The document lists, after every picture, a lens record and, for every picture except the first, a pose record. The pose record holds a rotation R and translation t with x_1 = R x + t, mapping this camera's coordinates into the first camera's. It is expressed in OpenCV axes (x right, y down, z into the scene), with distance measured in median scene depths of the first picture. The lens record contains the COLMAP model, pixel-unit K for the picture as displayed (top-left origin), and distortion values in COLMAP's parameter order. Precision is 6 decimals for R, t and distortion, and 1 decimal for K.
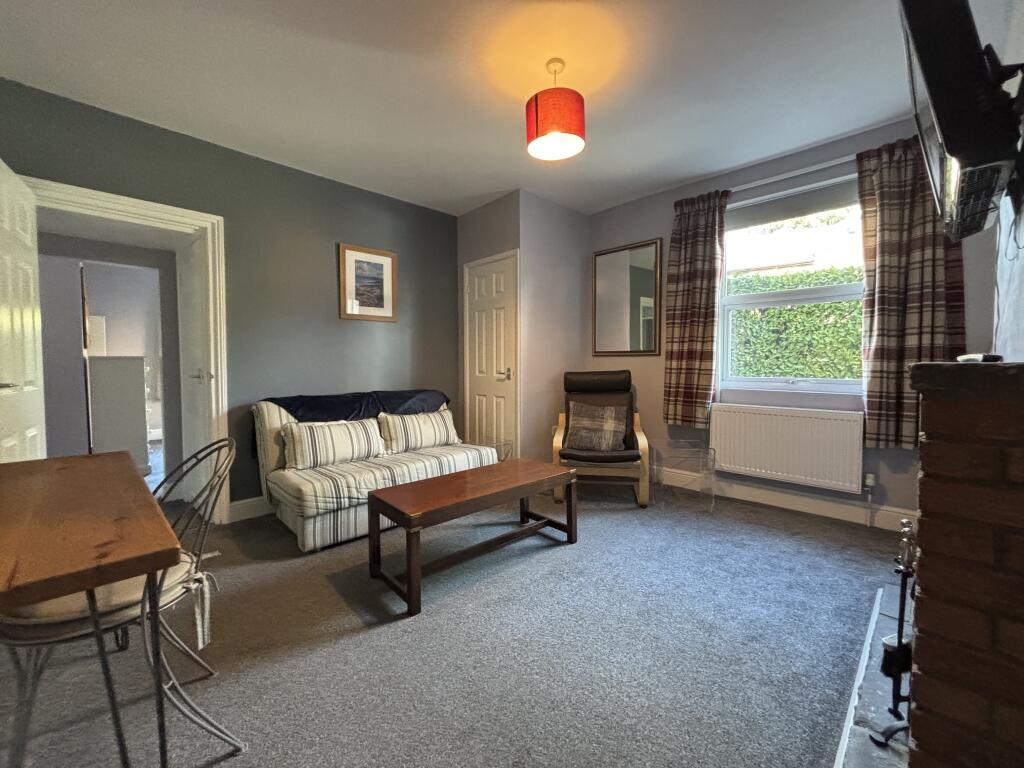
lens RADIAL K [[416.3, 0, 518.4], [0, 416.3, 376.8], [0, 0, 1]] dist [-0.000399, 0.000006]
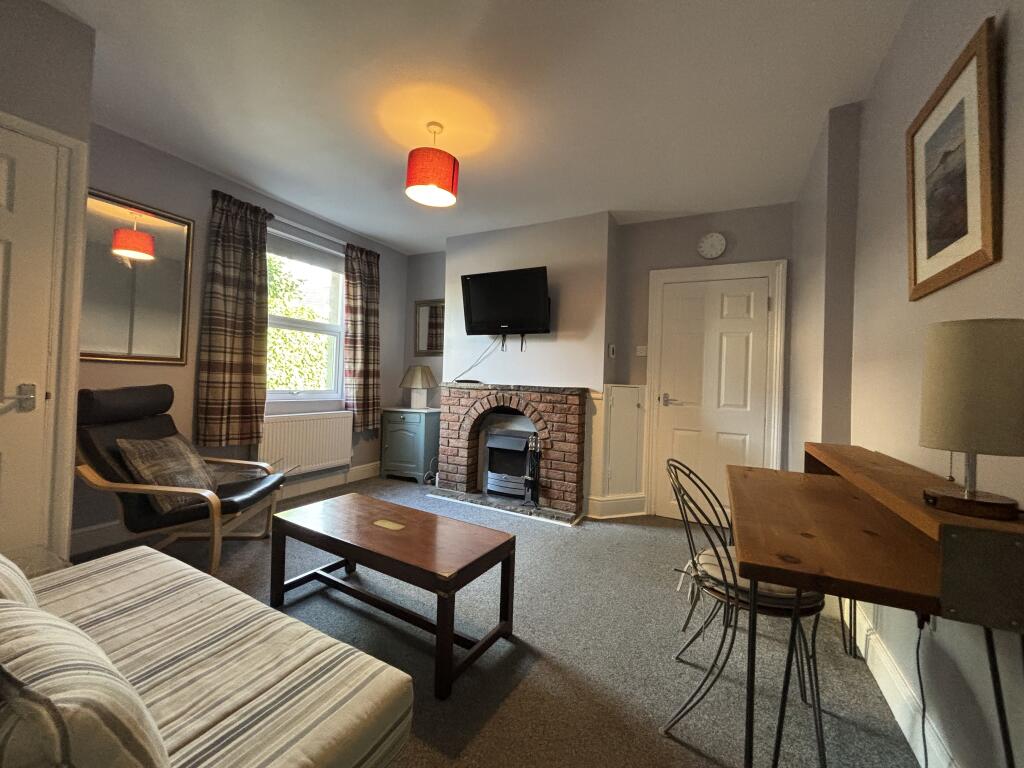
lens RADIAL K [[416.3, 0, 518.4], [0, 416.3, 376.8], [0, 0, 1]] dist [-0.000399, 0.000006]
pose [[-0.326481, 0.003652, 0.945197, -0.700244], [0.006240, 0.999979, -0.001709, -0.028411], [-0.945183, 0.005340, -0.326497, 0.749603]]
